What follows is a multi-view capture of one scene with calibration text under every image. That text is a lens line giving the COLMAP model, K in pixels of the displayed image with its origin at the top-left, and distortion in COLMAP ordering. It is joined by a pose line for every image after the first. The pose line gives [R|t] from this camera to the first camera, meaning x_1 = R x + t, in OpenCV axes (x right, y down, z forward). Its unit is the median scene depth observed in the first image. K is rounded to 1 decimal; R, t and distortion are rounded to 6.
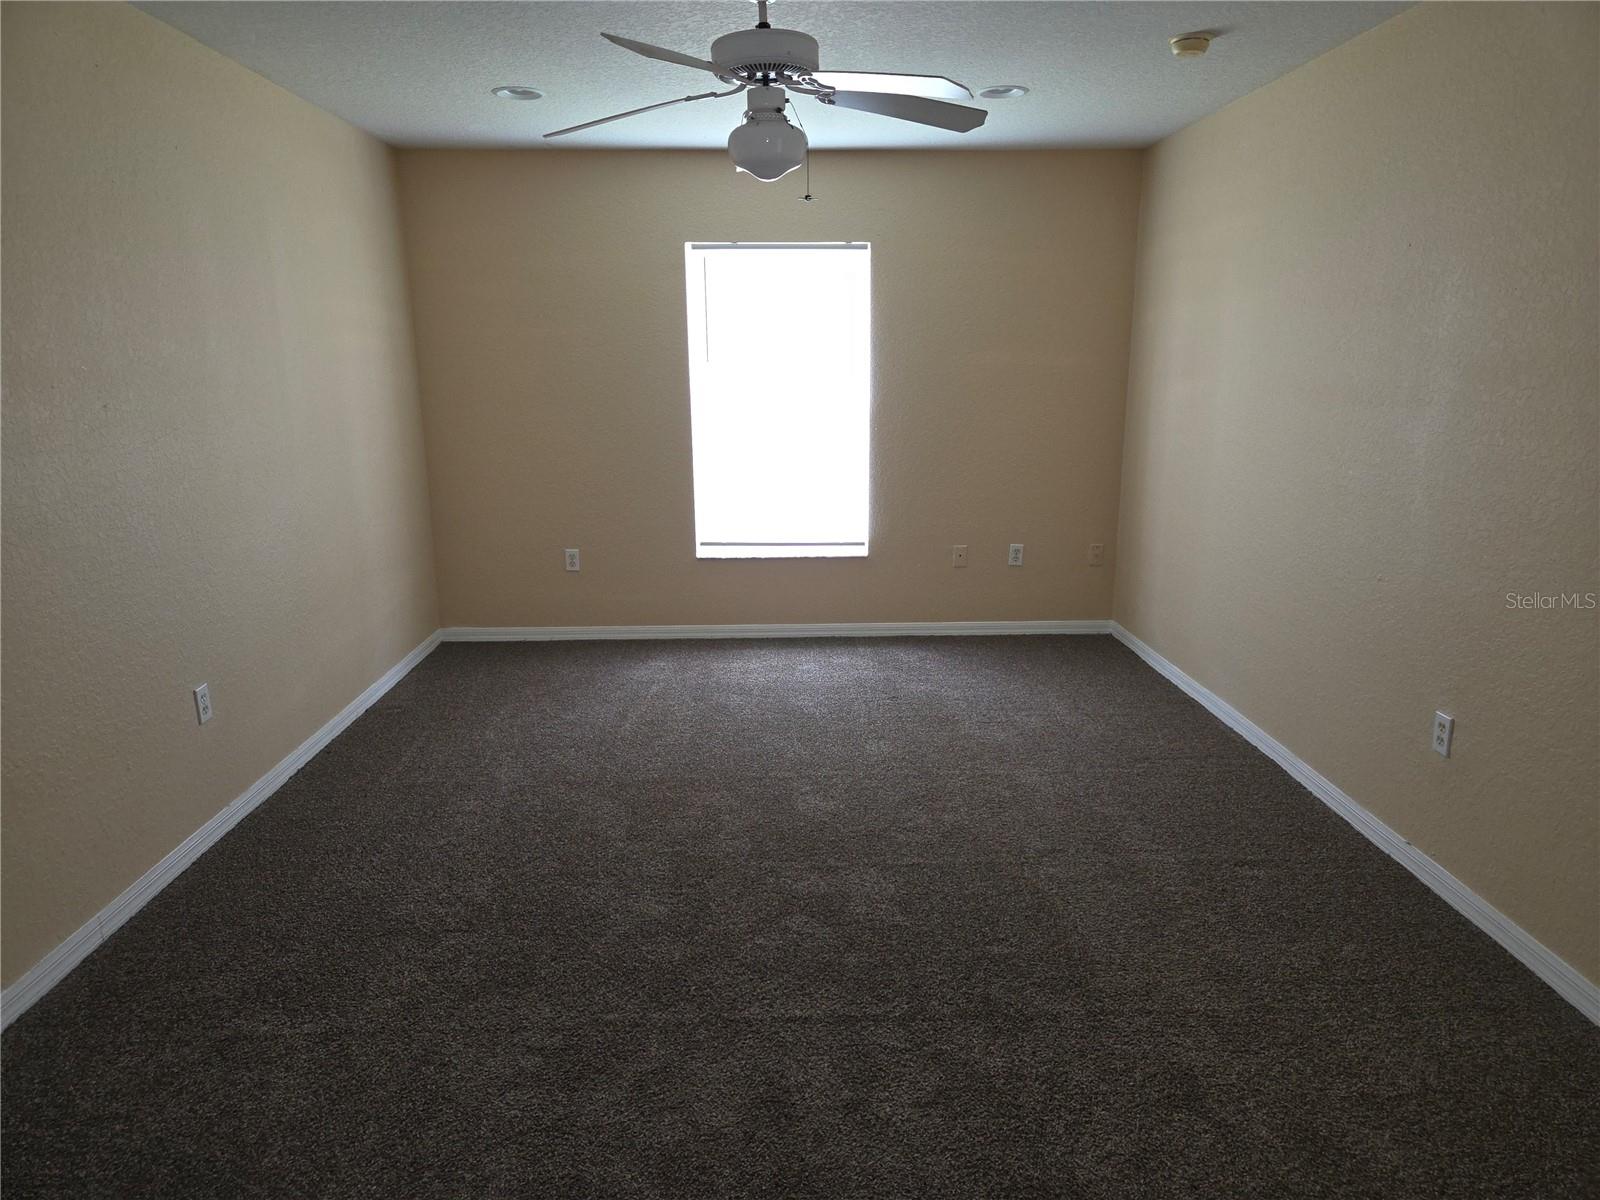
lens RADIAL K [[1079.1, 0, 793.9], [0, 1079.1, 602.0], [0, 0, 1]] dist [0.061116, -0.002181]
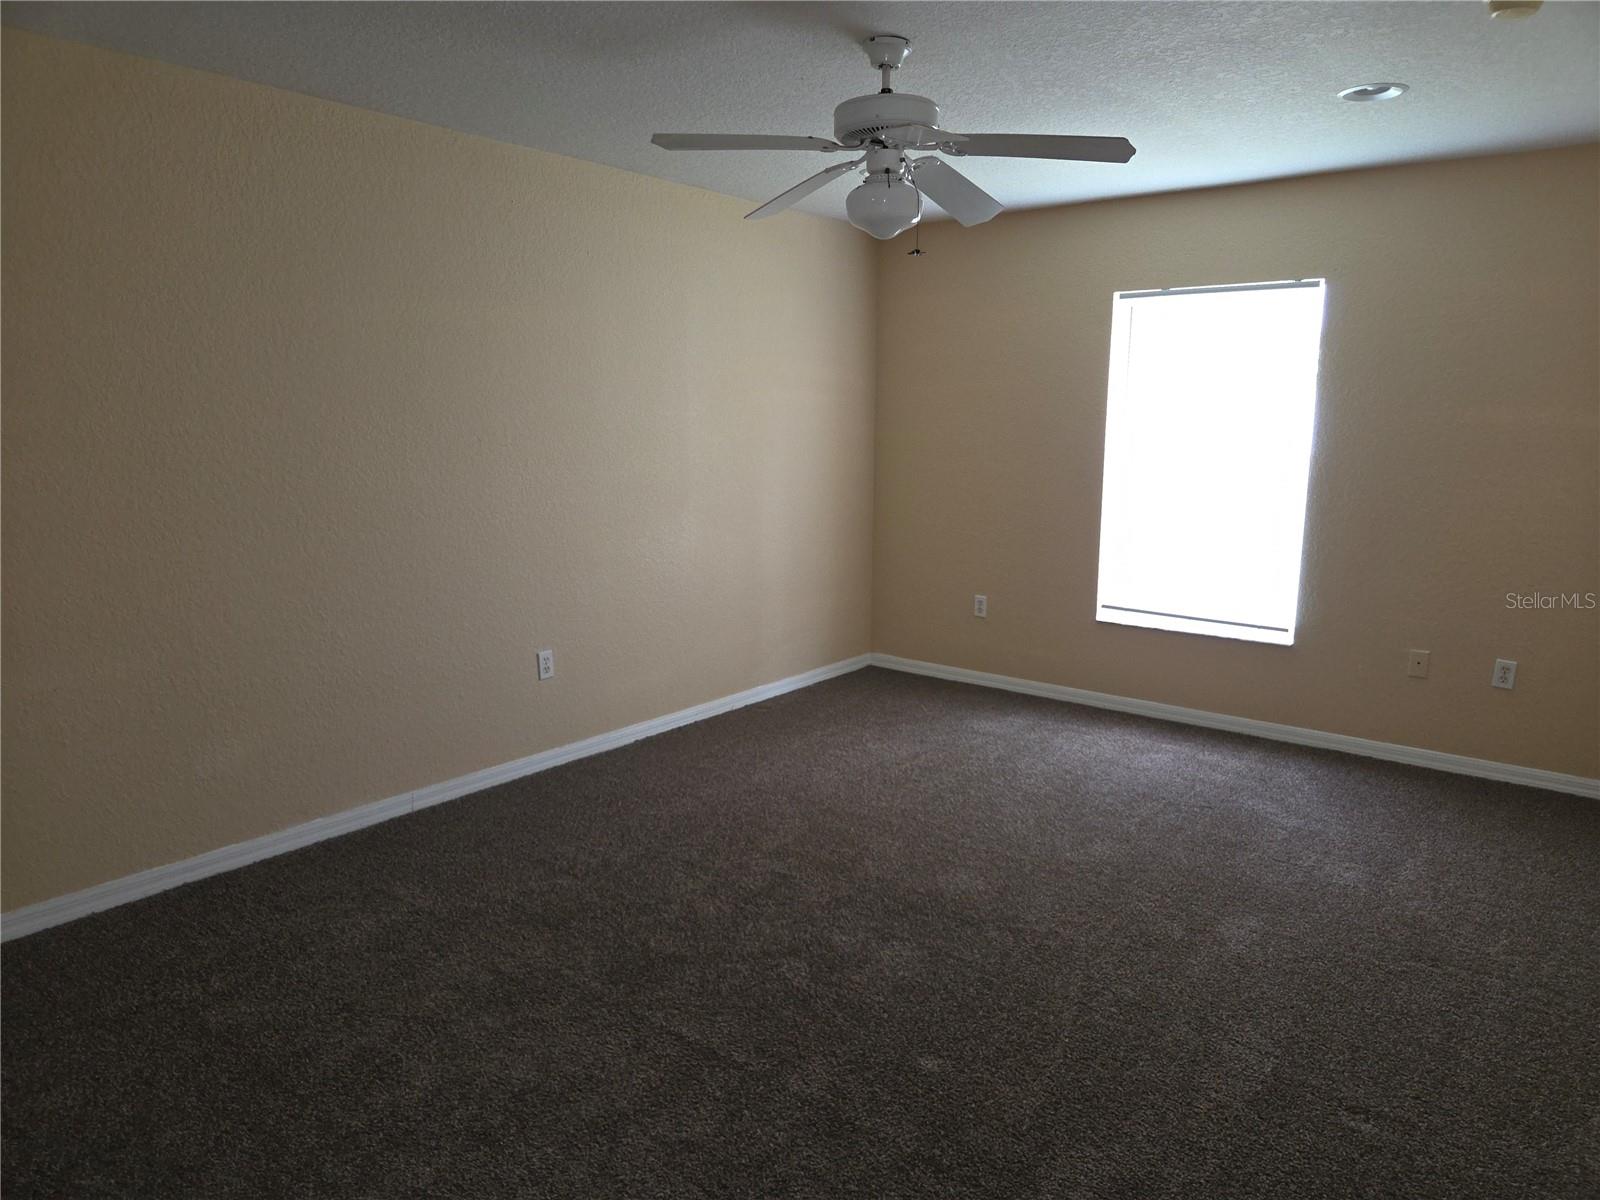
lens RADIAL K [[1079.1, 0, 790.9], [0, 1079.1, 600.4], [0, 0, 1]] dist [0.061116, -0.002181]
pose [[0.773065, 0.123552, -0.622178, 0.307383], [-0.154433, 0.987994, 0.004310, -0.022058], [0.615240, 0.092752, 0.782864, 0.094955]]
